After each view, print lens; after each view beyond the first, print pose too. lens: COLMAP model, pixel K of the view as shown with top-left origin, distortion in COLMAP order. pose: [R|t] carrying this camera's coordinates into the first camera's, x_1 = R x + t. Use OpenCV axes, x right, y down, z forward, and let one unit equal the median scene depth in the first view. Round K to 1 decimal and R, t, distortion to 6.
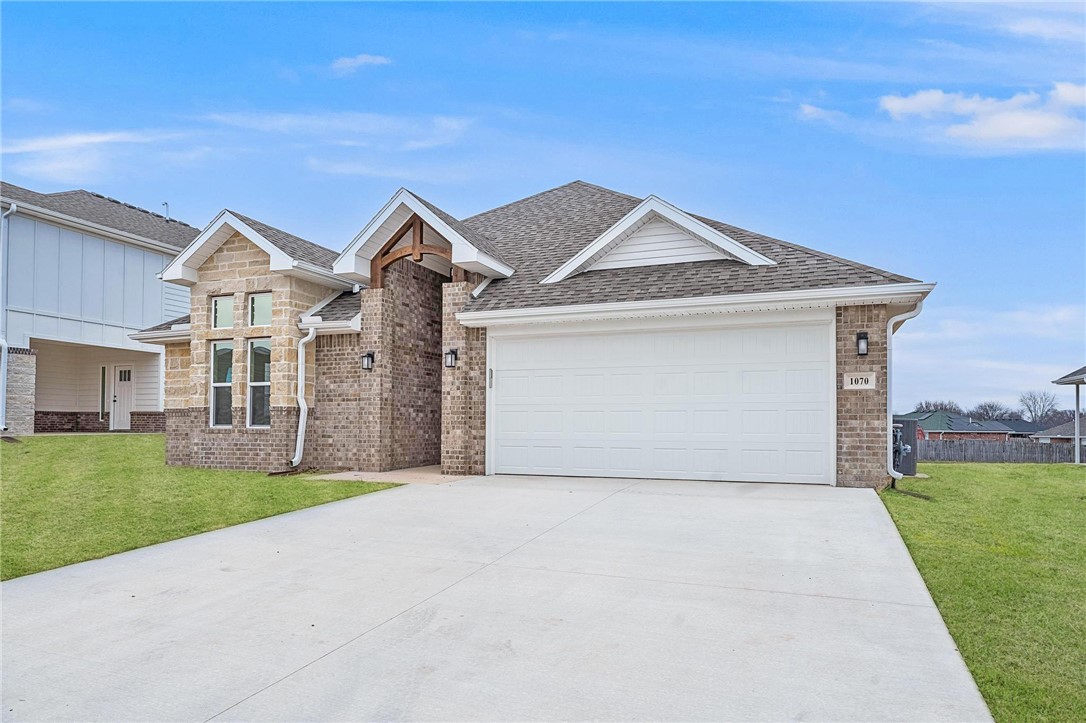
lens RADIAL K [[658.9, 0, 543.0], [0, 658.9, 361.5], [0, 0, 1]] dist [-0.000301, 0.000085]
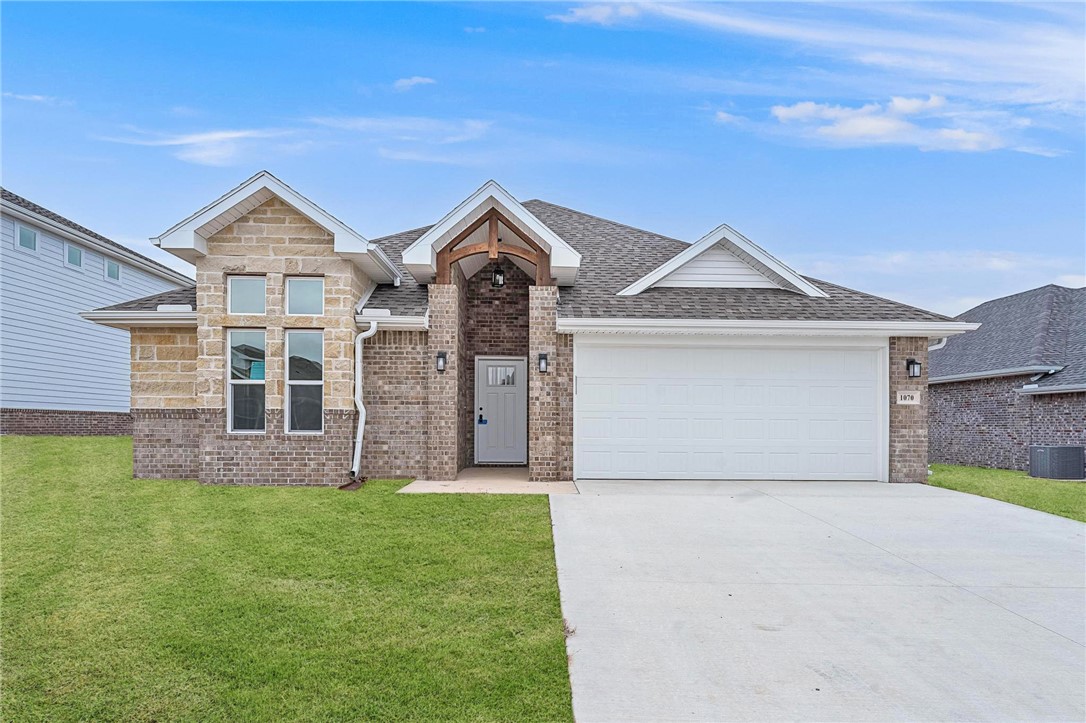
lens RADIAL K [[562.8, 0, 542.7], [0, 562.8, 385.2], [0, 0, 1]] dist [-0.000819, -0.000125]
pose [[0.926645, 0.030325, 0.374713, -0.428338], [-0.041442, 0.998906, 0.021646, 0.009034], [-0.373647, -0.035587, 0.926888, 0.209580]]
